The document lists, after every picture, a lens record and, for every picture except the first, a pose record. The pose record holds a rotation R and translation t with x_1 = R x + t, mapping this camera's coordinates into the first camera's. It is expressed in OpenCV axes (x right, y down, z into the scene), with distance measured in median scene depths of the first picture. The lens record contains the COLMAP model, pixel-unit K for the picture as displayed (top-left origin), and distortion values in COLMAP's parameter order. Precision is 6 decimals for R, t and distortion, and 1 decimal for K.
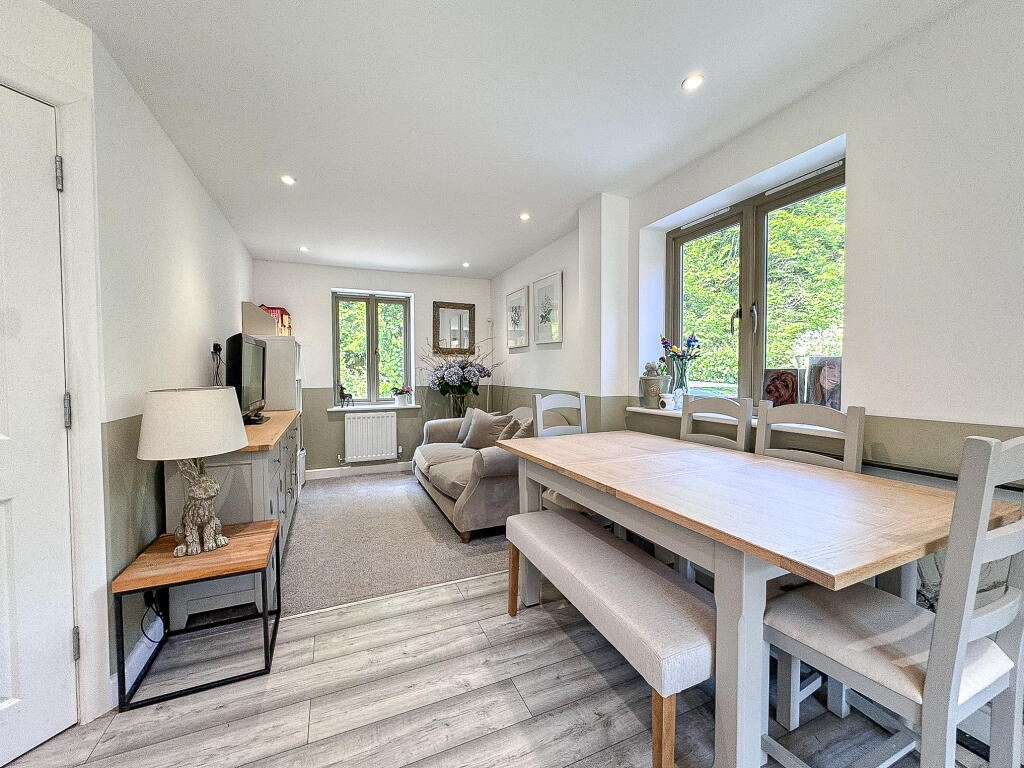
lens RADIAL K [[411.5, 0, 507.4], [0, 411.5, 385.1], [0, 0, 1]] dist [0.000930, -0.000081]
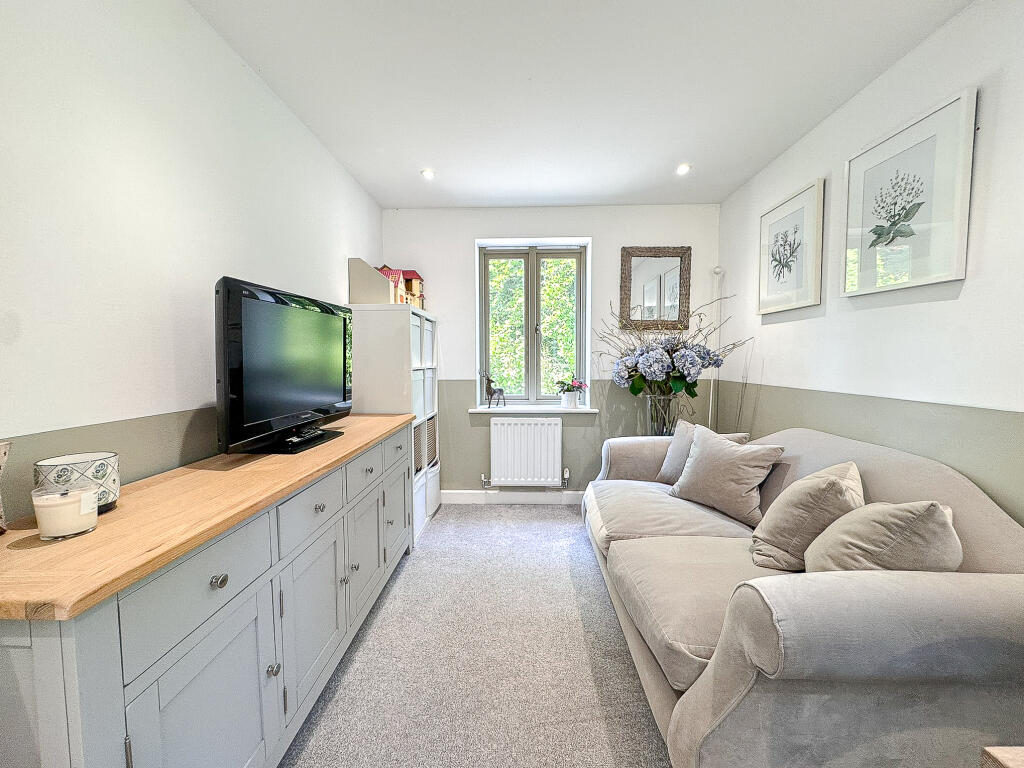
lens RADIAL K [[411.5, 0, 513.1], [0, 411.5, 385.6], [0, 0, 1]] dist [0.000930, -0.000081]
pose [[0.911416, 0.028343, -0.410510, -0.069567], [-0.015074, 0.999255, 0.035525, -0.010067], [0.411211, -0.026190, 0.911164, 0.362839]]
